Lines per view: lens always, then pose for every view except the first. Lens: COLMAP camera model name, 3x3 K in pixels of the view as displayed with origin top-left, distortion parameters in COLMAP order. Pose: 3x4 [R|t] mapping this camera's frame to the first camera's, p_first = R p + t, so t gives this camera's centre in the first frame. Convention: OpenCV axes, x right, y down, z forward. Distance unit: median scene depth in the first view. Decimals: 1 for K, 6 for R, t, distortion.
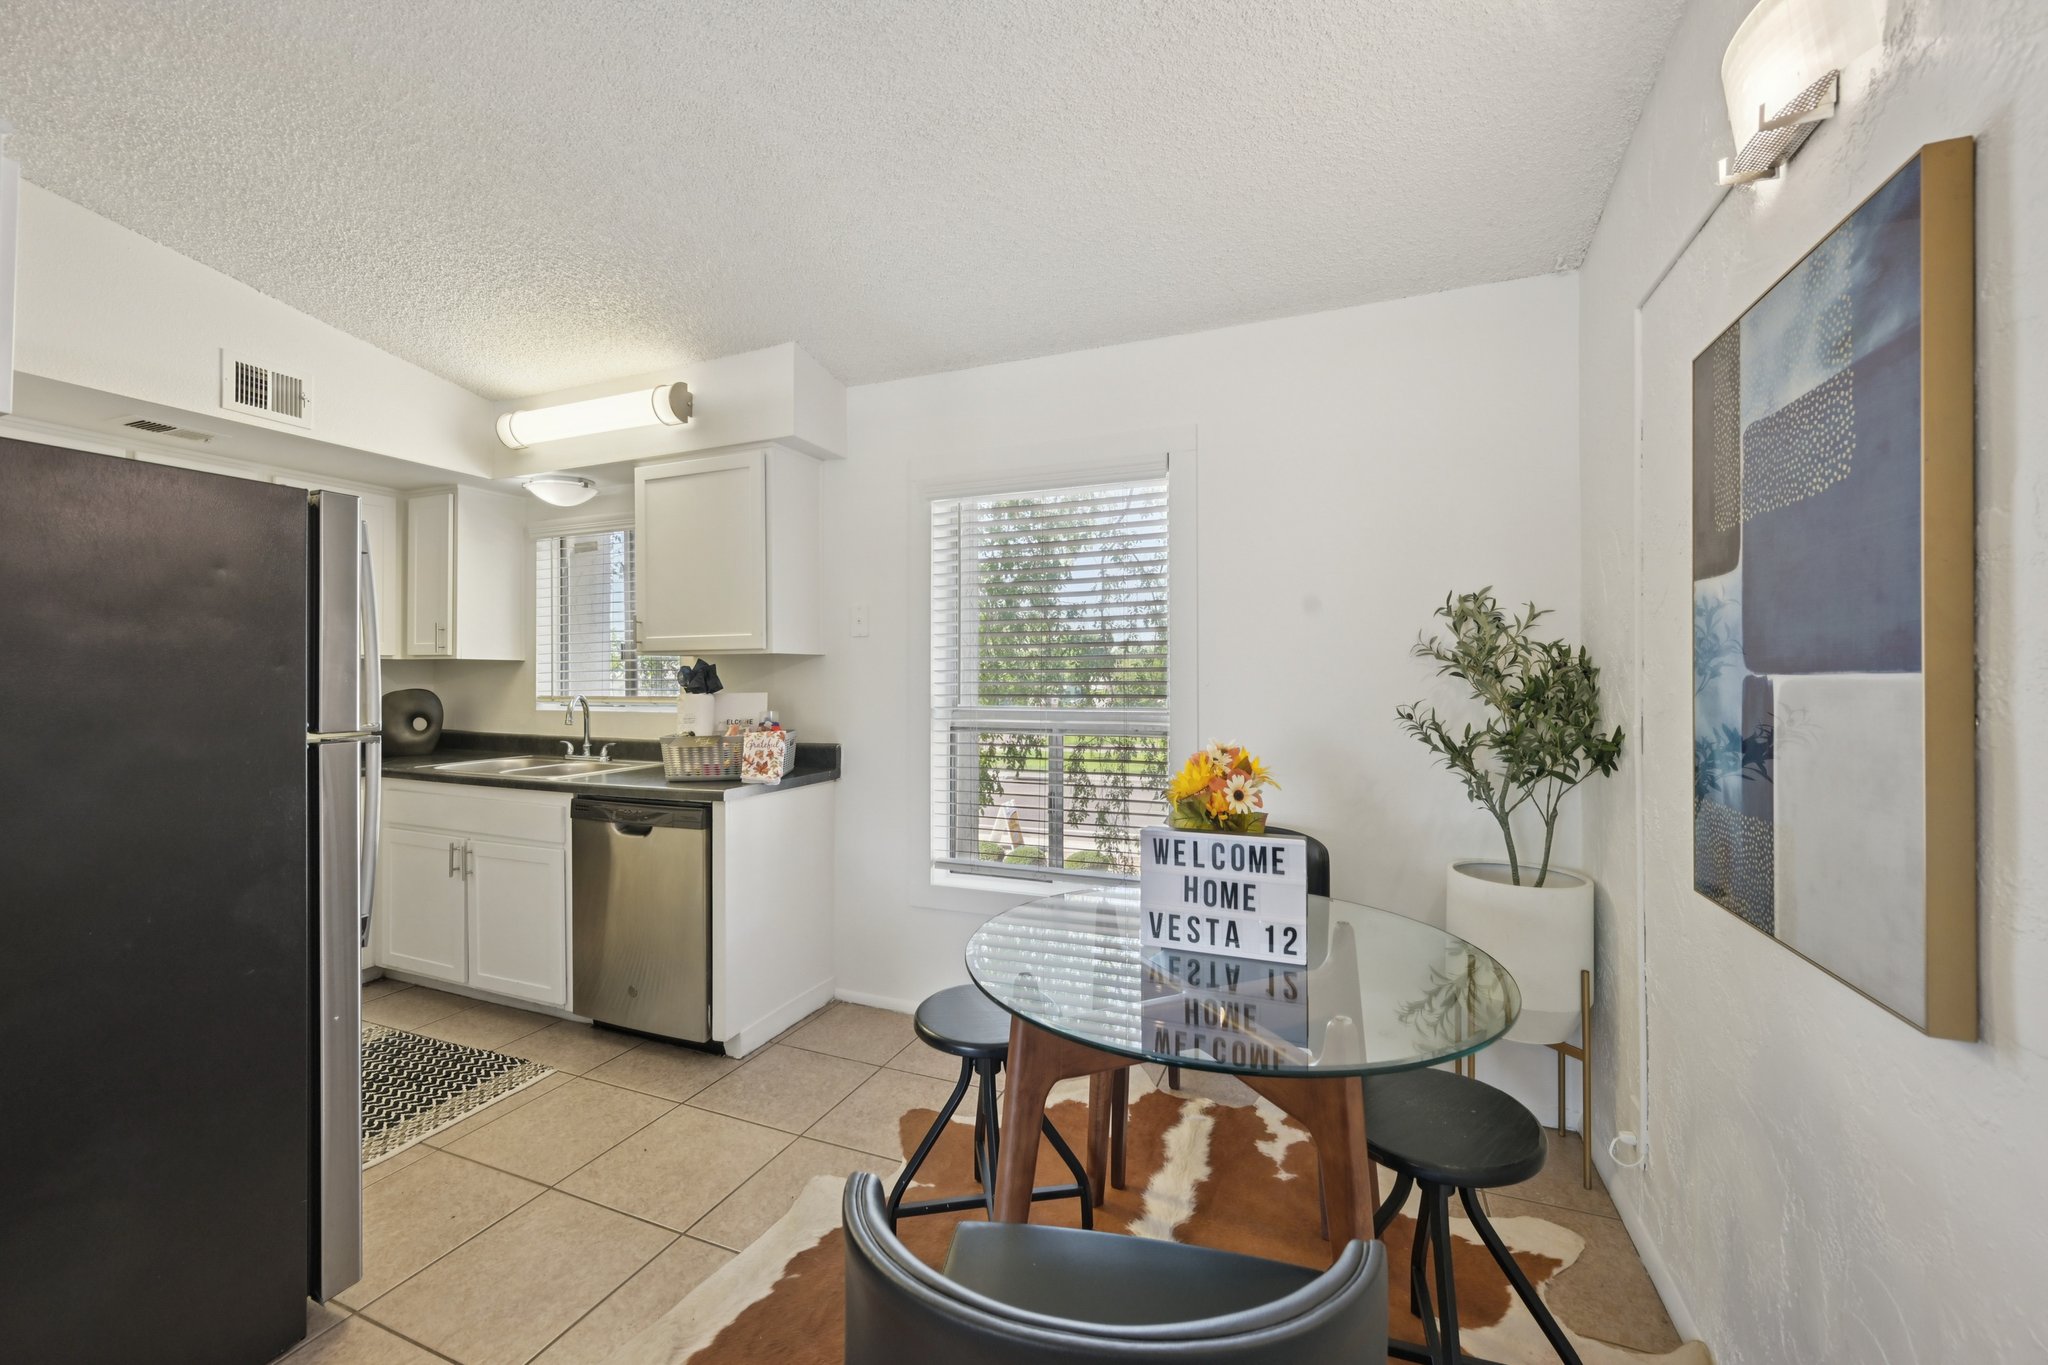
lens RADIAL K [[814.9, 0, 1003.5], [0, 814.9, 672.0], [0, 0, 1]] dist [0.001964, 0.000126]
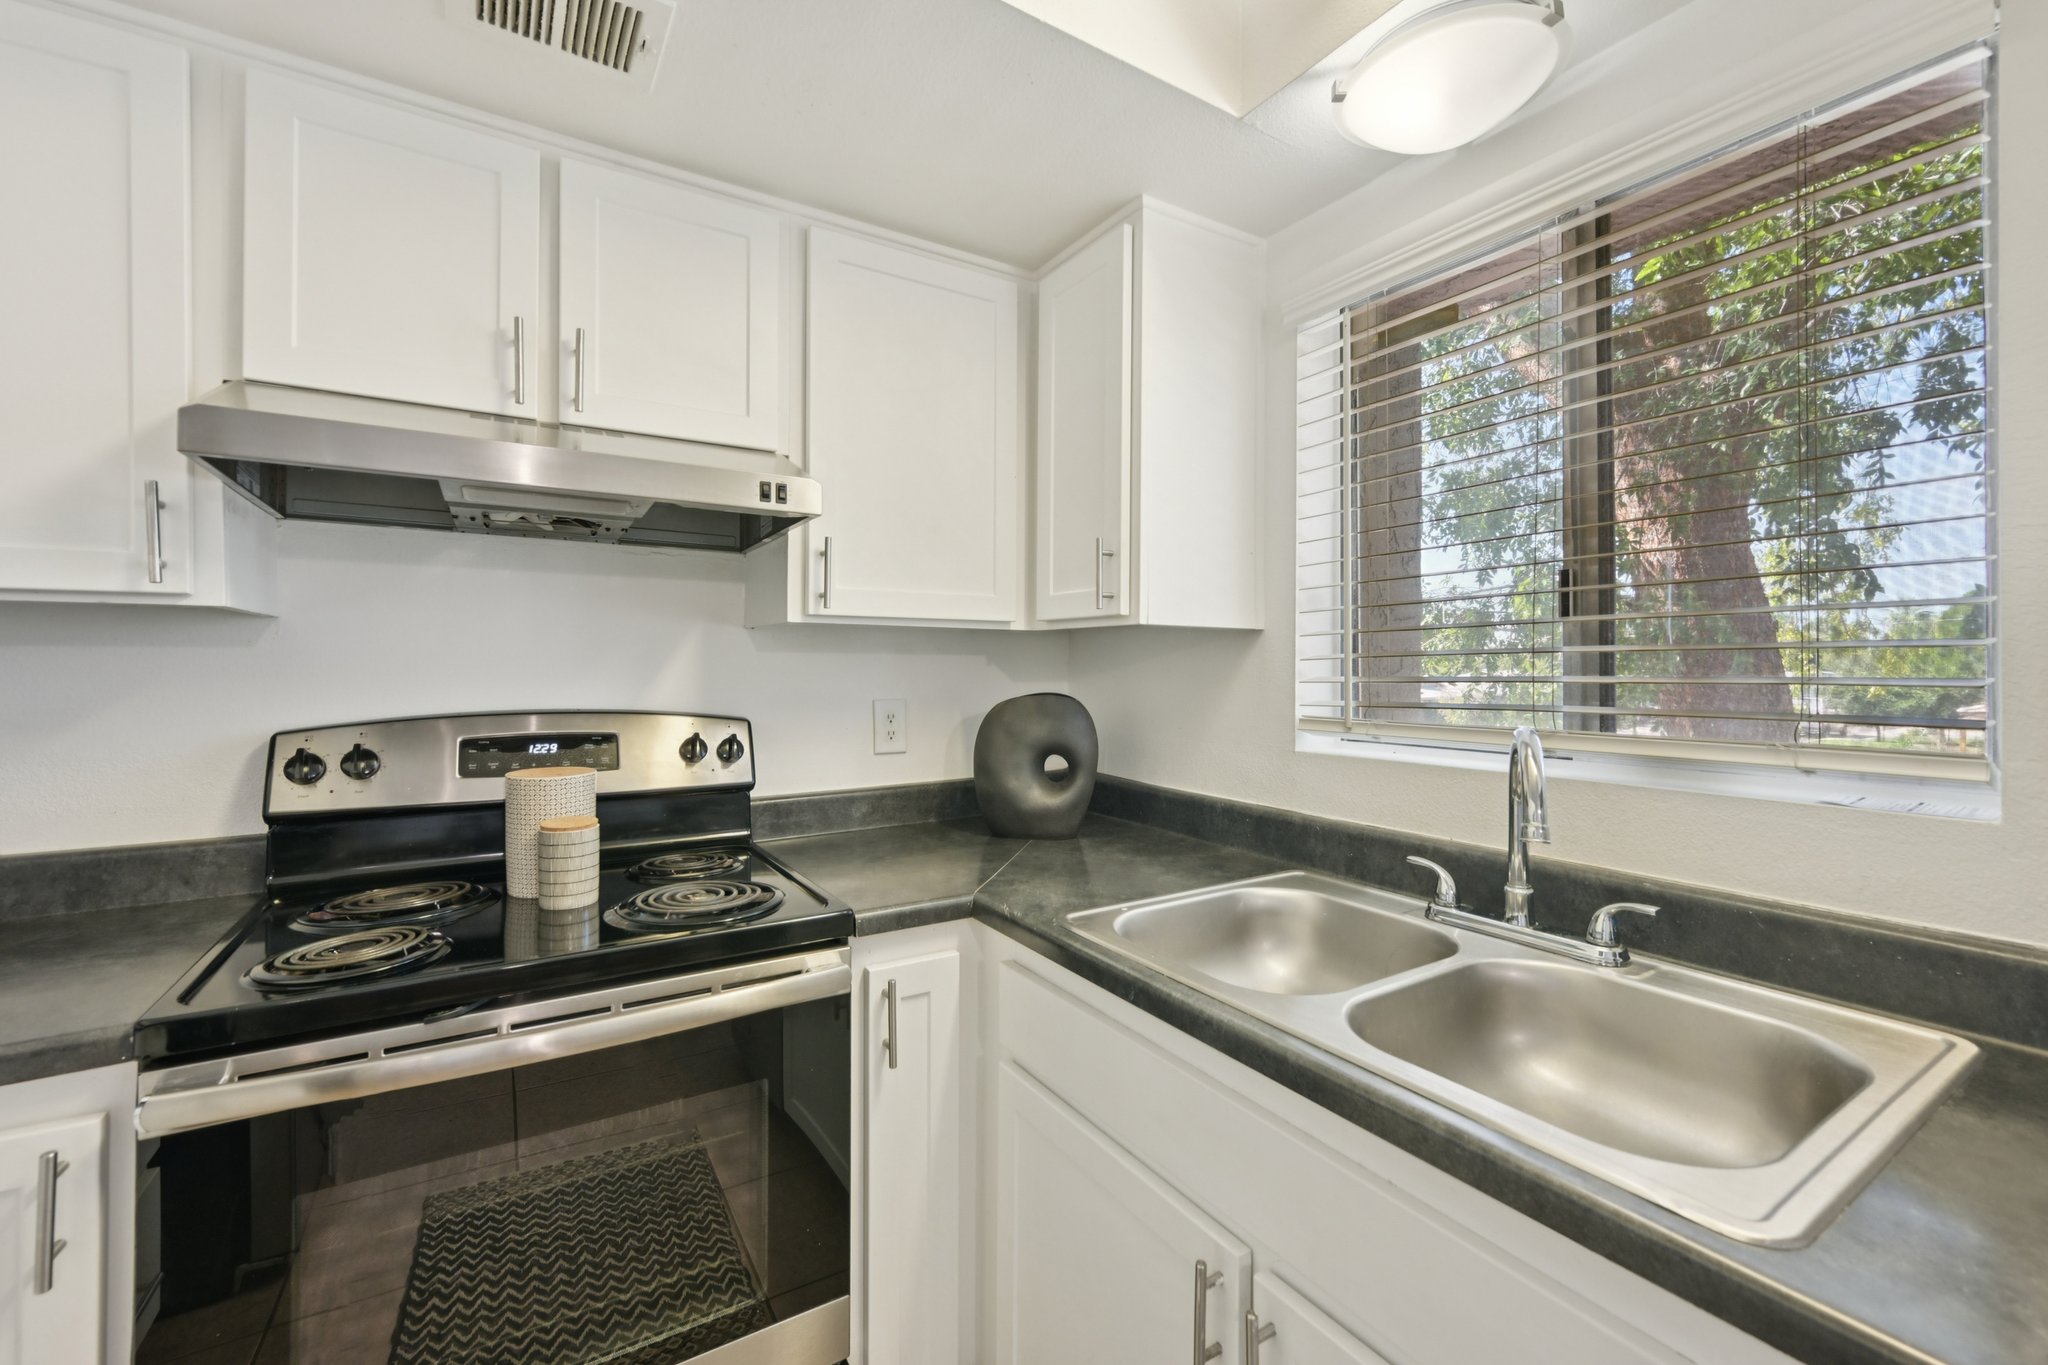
lens RADIAL K [[852.5, 0, 1020.6], [0, 852.5, 670.3], [0, 0, 1]] dist [0.002890, -0.000817]
pose [[0.822944, 0.008111, -0.568065, -0.603249], [-0.002157, 0.999935, 0.011152, 0.002953], [0.568119, -0.007952, 0.822908, 0.777010]]
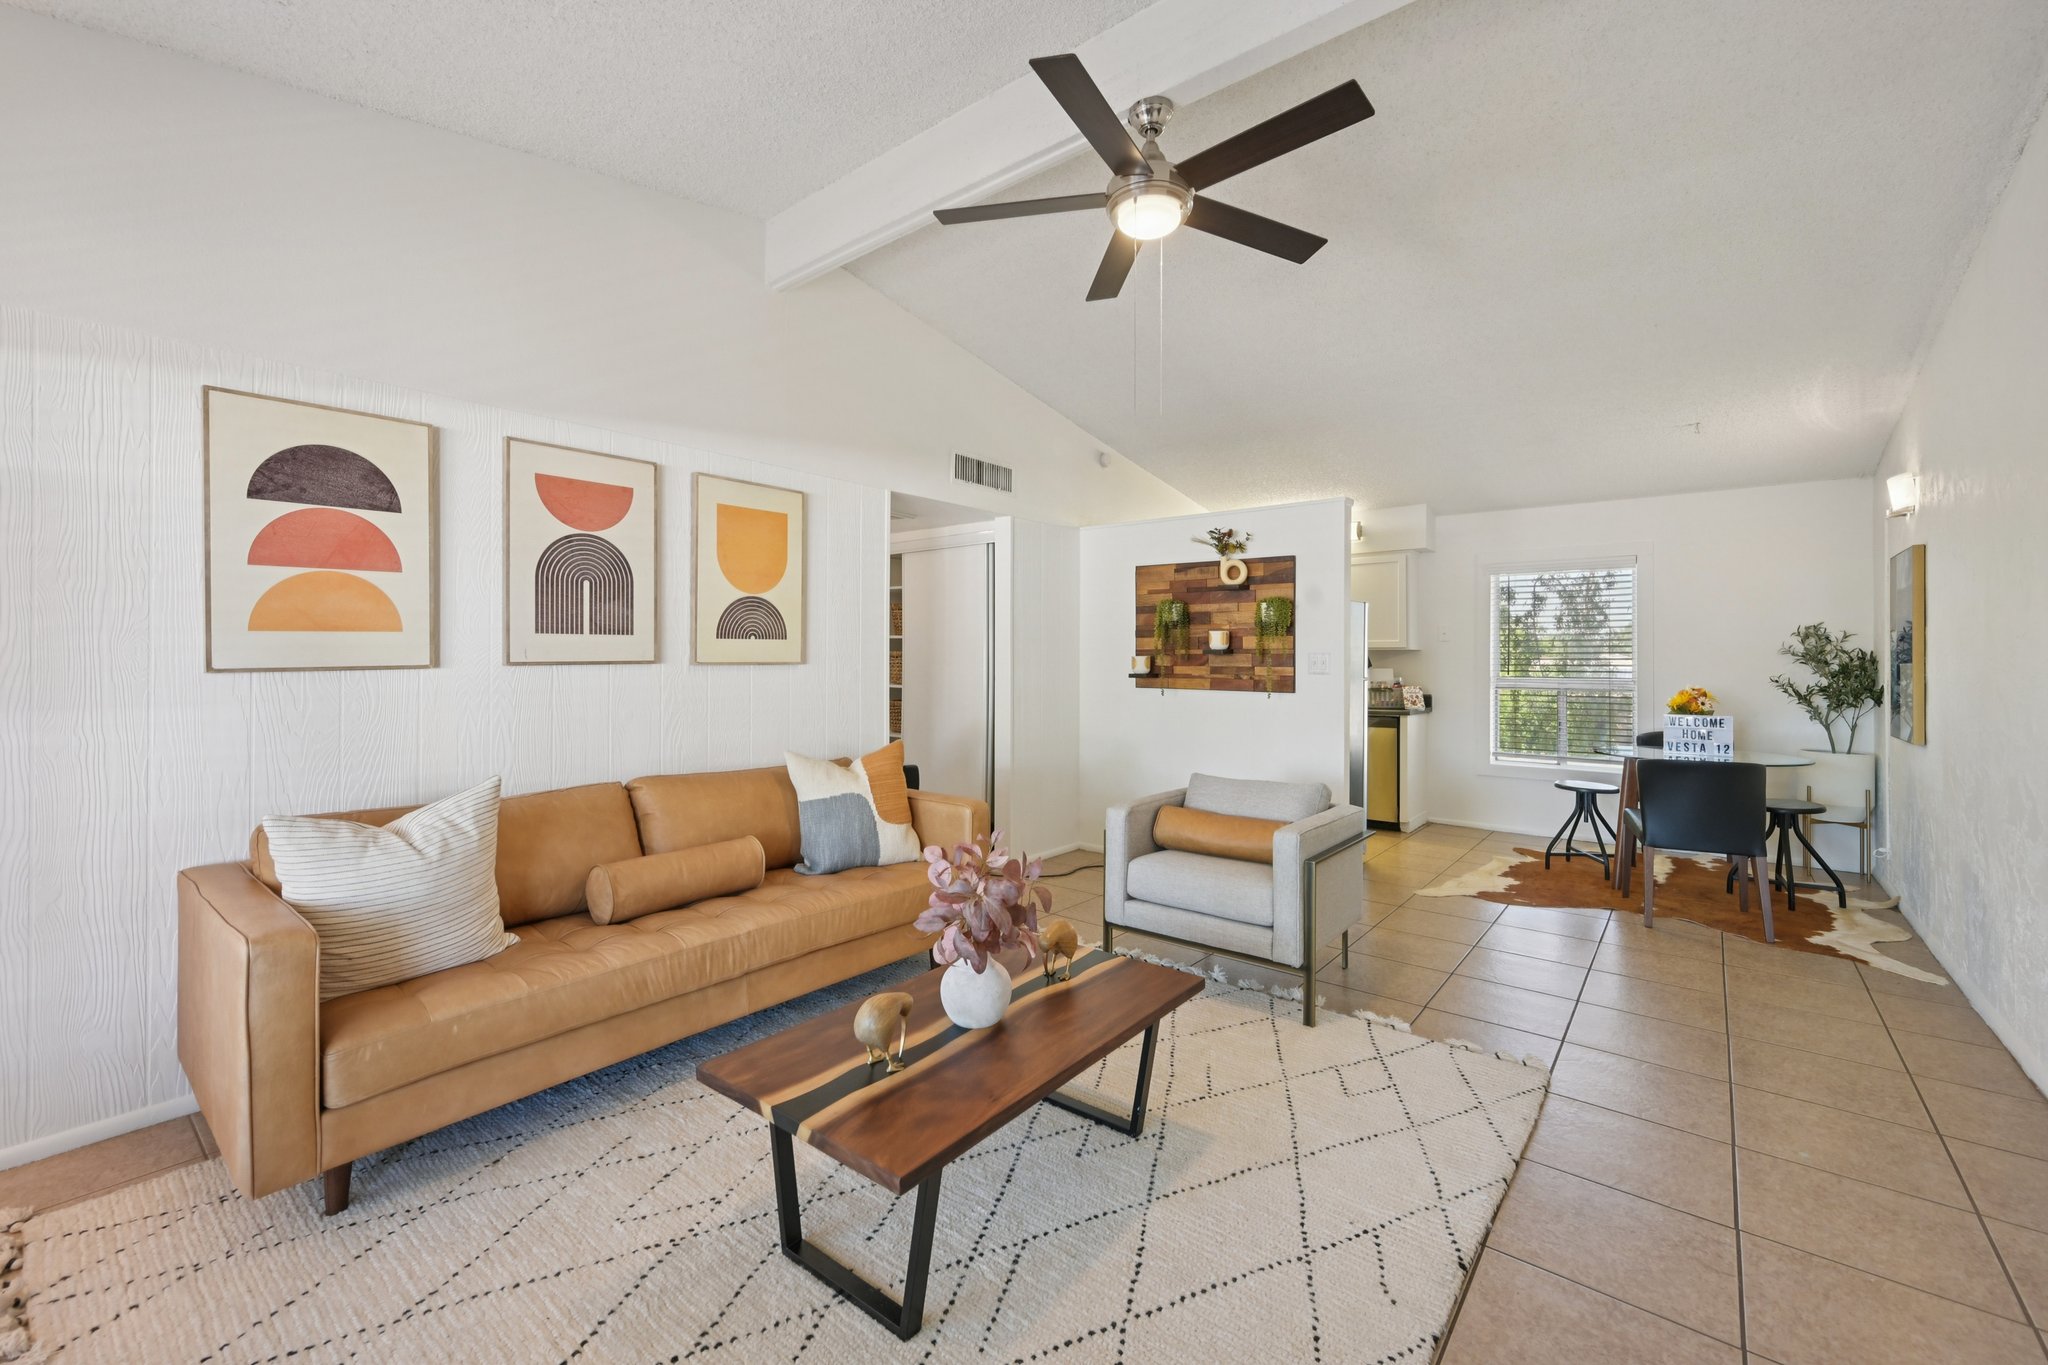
lens RADIAL K [[814.9, 0, 1028.5], [0, 814.9, 657.4], [0, 0, 1]] dist [0.001964, 0.000126]
pose [[0.958911, 0.007492, -0.283607, -0.653377], [-0.007577, 0.999971, 0.000797, 0.002277], [0.283605, 0.001384, 0.958940, -1.351268]]
